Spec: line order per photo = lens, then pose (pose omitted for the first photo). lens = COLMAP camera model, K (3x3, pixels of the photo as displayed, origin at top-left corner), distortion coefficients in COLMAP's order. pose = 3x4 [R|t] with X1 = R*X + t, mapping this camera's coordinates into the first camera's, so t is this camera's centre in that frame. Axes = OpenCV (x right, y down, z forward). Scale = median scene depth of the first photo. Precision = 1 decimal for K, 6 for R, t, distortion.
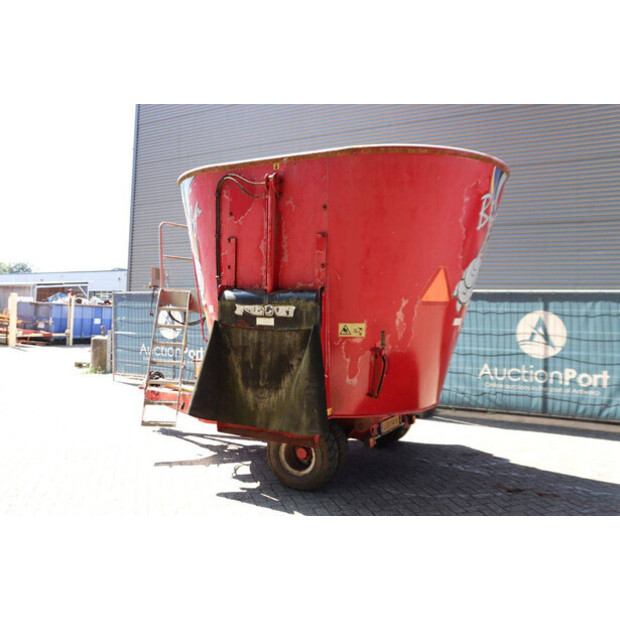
lens RADIAL K [[545.6, 0, 310.0], [0, 545.6, 310.0], [0, 0, 1]] dist [-0.081734, 0.007127]
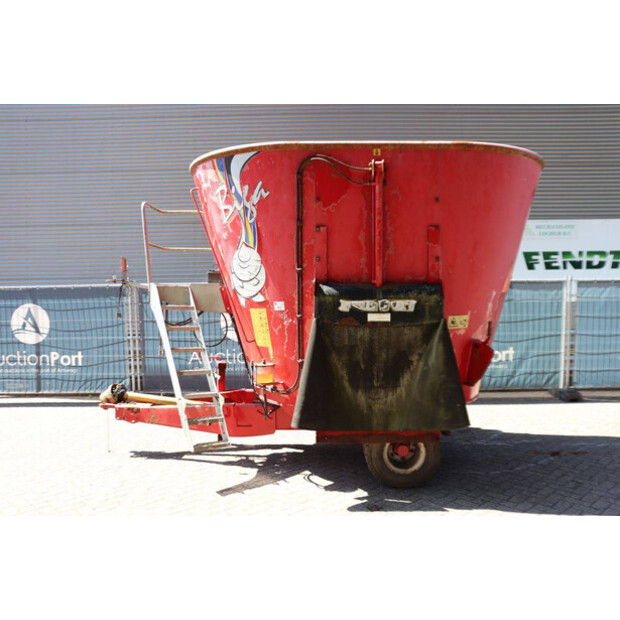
lens RADIAL K [[545.6, 0, 310.0], [0, 545.6, 310.0], [0, 0, 1]] dist [-0.081734, 0.007127]
pose [[0.881068, -0.036022, 0.471615, -0.619476], [0.026647, 0.999292, 0.026544, -0.019383], [-0.472238, -0.010820, 0.881405, 0.226055]]
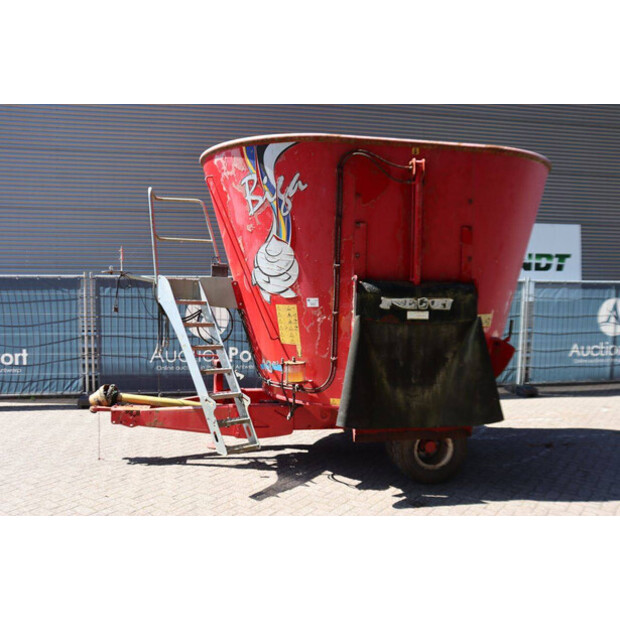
lens RADIAL K [[560.6, 0, 310.0], [0, 560.6, 310.0], [0, 0, 1]] dist [-0.070528, 0.011174]
pose [[0.780723, -0.029319, 0.624190, -0.822791], [0.008353, 0.999299, 0.036491, -0.024706], [-0.624822, -0.023275, 0.780420, 0.353568]]
